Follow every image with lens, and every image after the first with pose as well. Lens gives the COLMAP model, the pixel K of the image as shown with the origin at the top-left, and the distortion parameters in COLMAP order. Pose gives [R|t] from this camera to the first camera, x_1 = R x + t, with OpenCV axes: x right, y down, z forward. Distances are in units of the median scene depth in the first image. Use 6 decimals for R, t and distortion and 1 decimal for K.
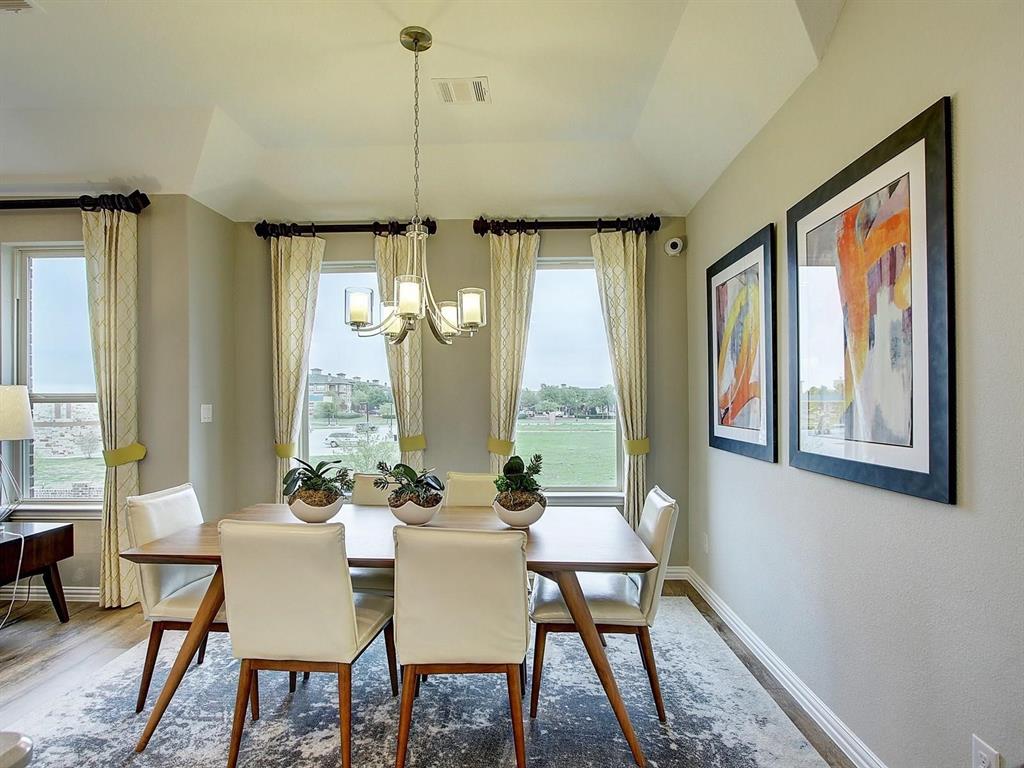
lens RADIAL K [[552.1, 0, 513.4], [0, 552.1, 389.3], [0, 0, 1]] dist [-0.008182, -0.001028]
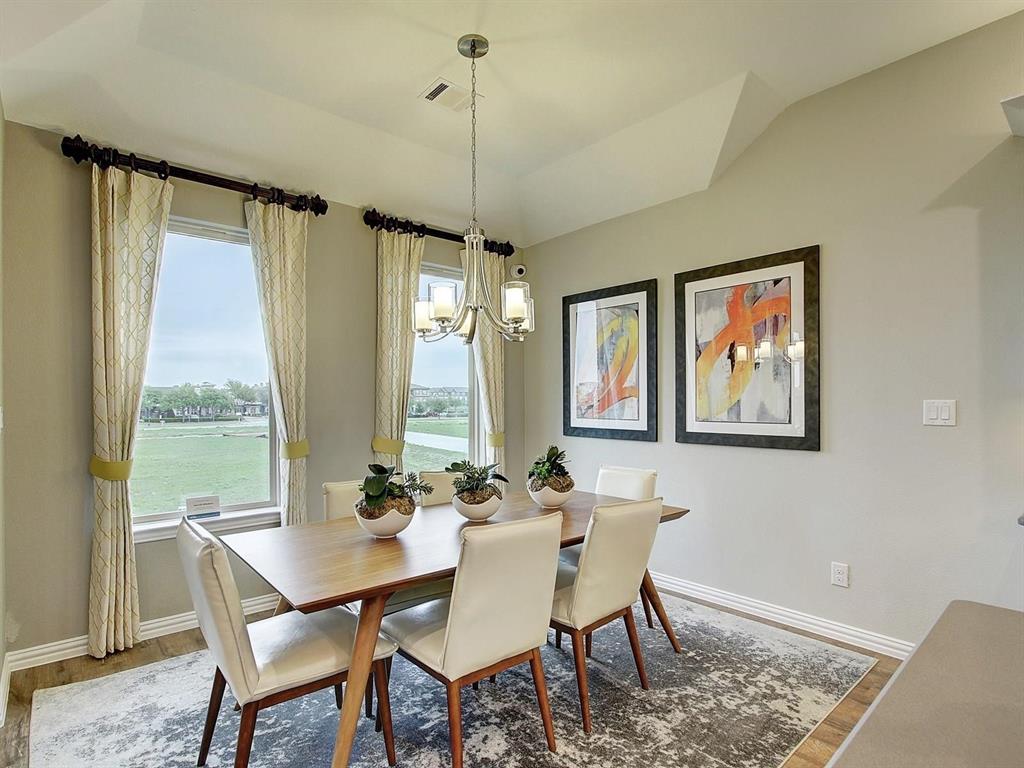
lens RADIAL K [[552.1, 0, 516.3], [0, 552.1, 390.2], [0, 0, 1]] dist [-0.008182, -0.001028]
pose [[0.711528, 0.010509, 0.702579, -0.888804], [-0.011159, 0.999931, -0.003656, 0.005860], [-0.702569, -0.005239, 0.711596, 0.226656]]
